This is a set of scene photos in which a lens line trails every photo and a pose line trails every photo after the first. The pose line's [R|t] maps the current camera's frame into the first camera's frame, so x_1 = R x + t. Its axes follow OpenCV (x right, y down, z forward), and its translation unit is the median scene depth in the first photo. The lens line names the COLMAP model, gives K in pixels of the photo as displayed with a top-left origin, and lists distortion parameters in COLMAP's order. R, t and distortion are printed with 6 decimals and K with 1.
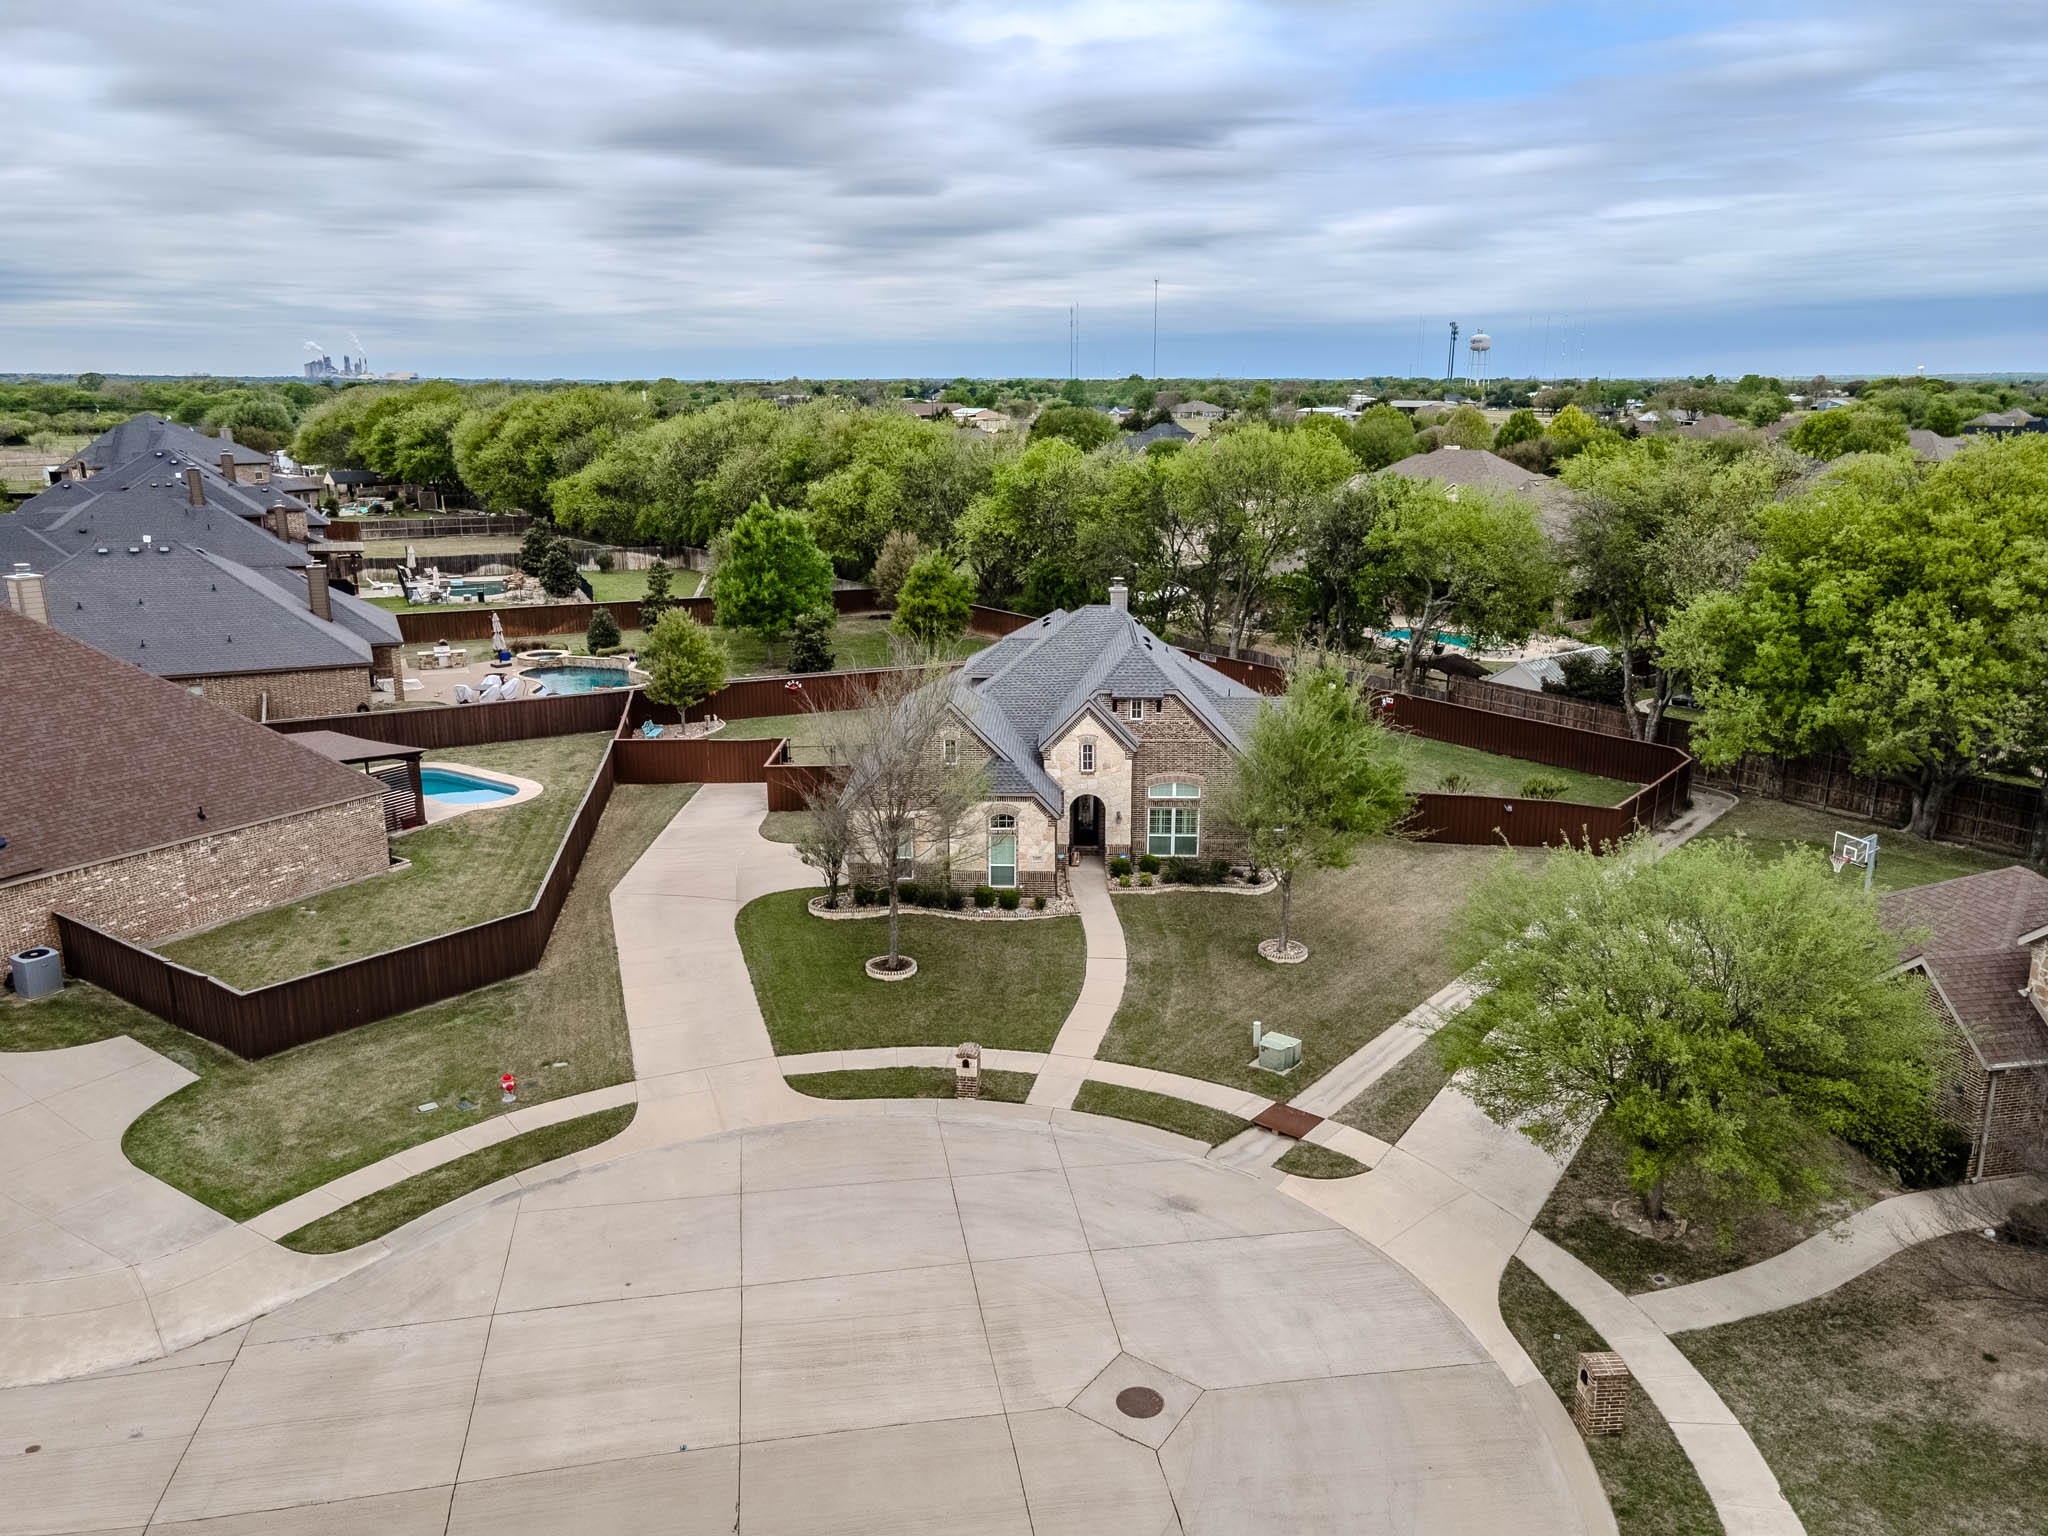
lens RADIAL K [[1496.9, 0, 984.5], [0, 1496.9, 762.2], [0, 0, 1]] dist [0.000827, 0.000216]
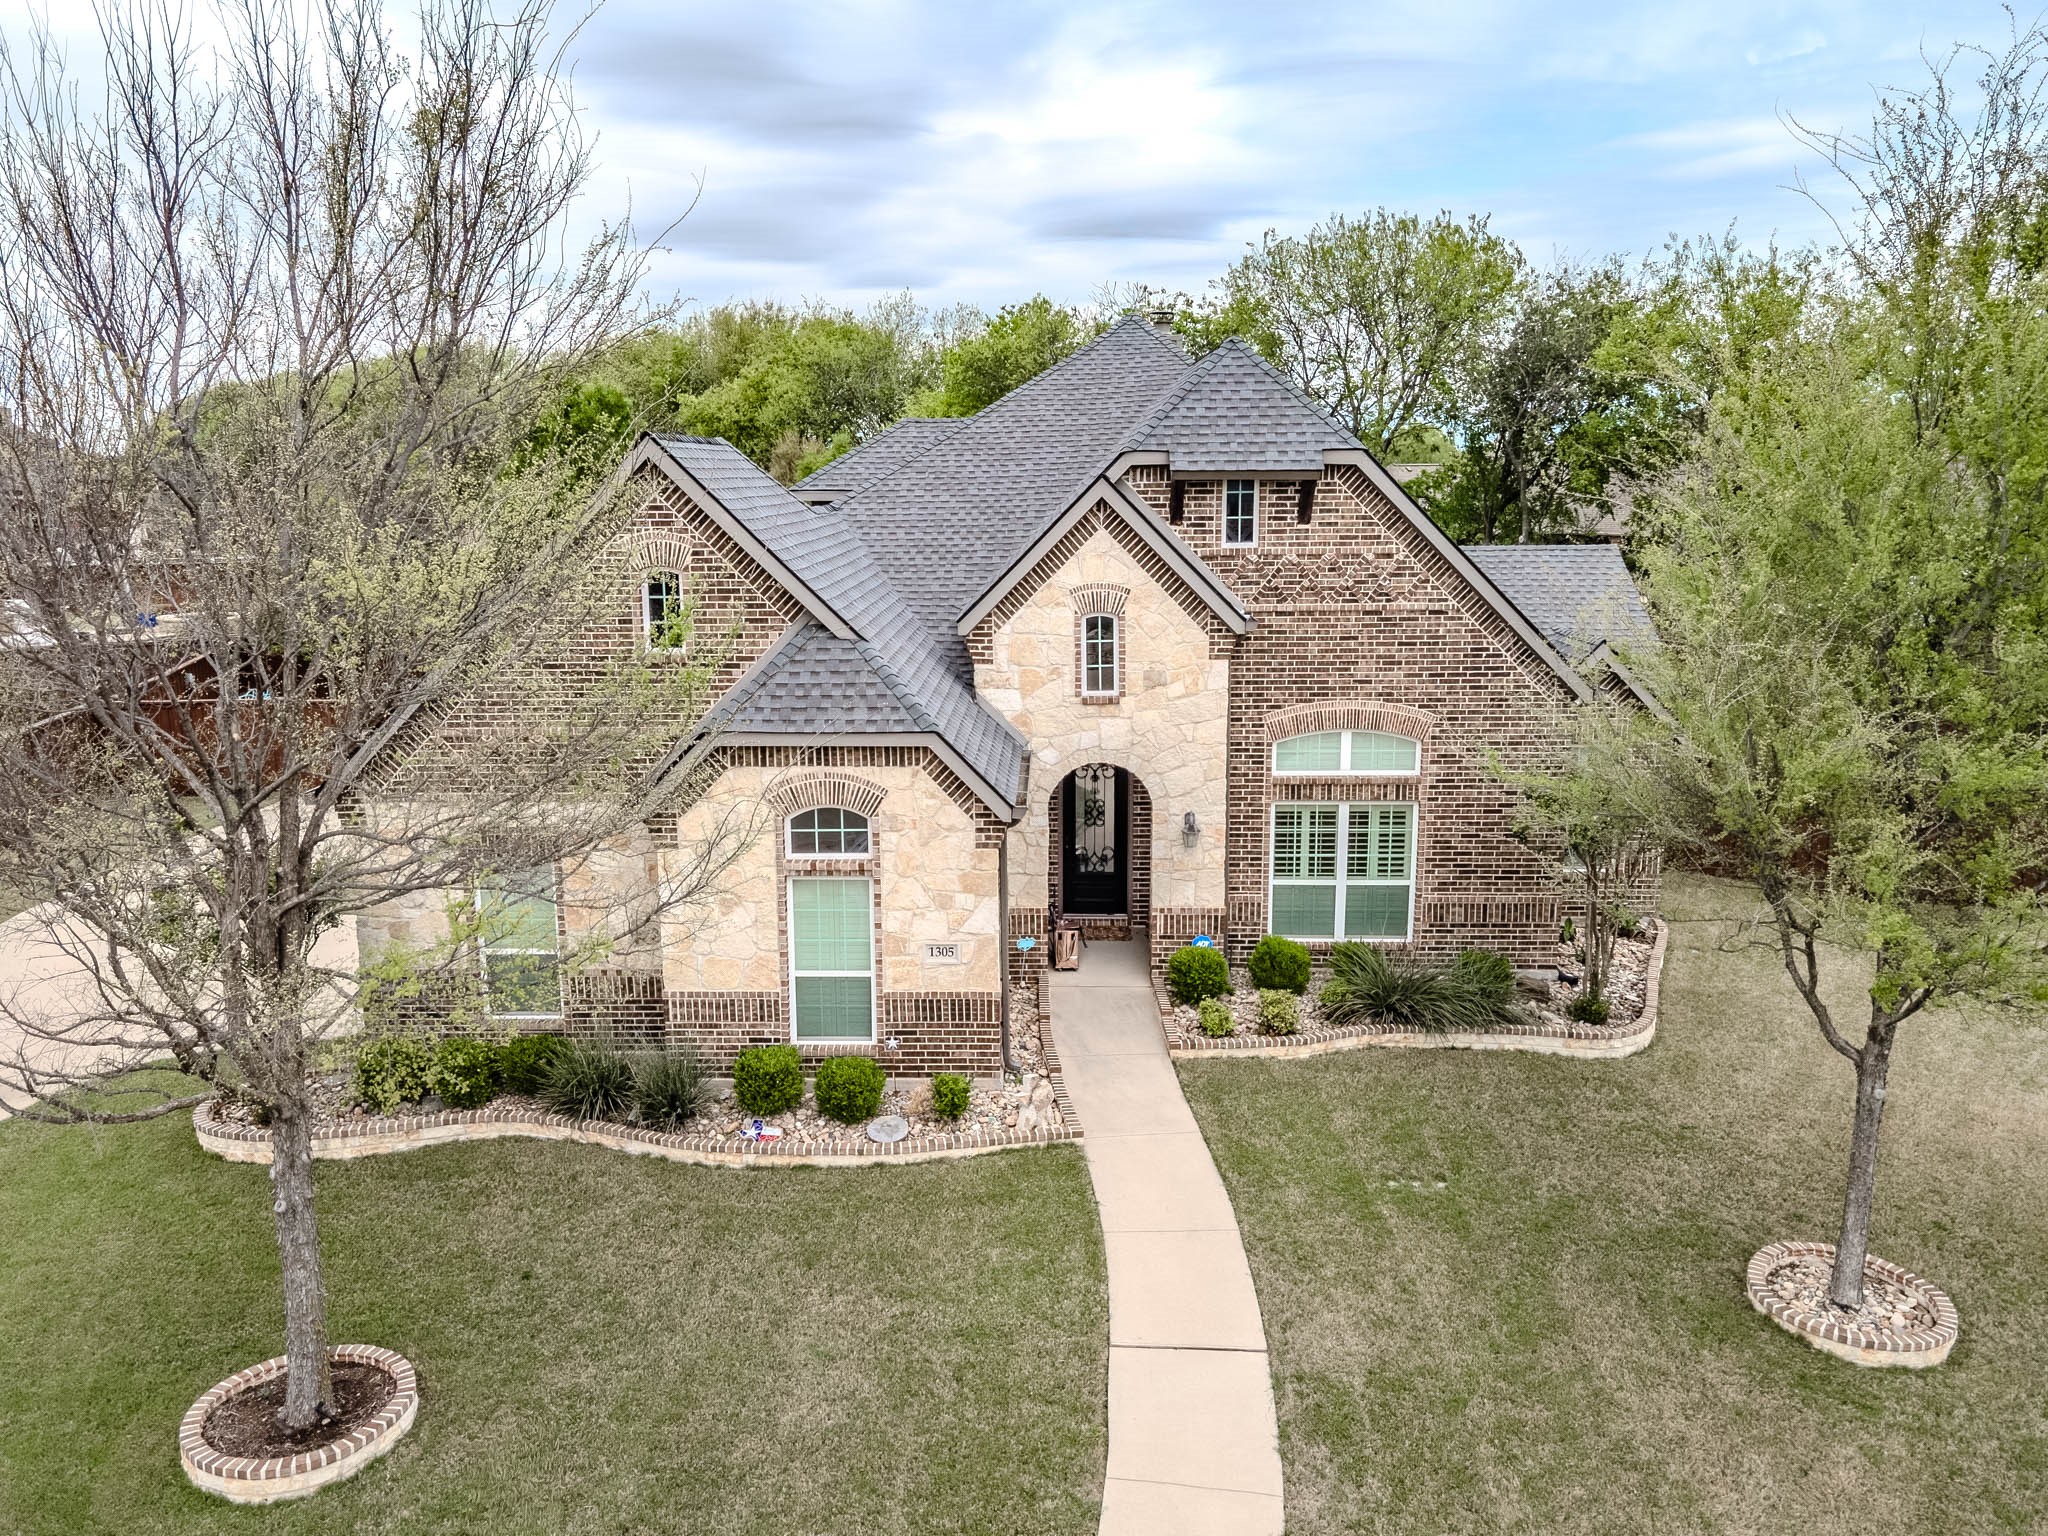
lens RADIAL K [[1496.9, 0, 984.5], [0, 1496.9, 762.2], [0, 0, 1]] dist [0.000827, 0.000216]
pose [[0.999990, -0.003485, 0.002717, 0.041696], [0.003621, 0.998660, -0.051631, 0.039471], [-0.002533, 0.051641, 0.998663, 0.661773]]
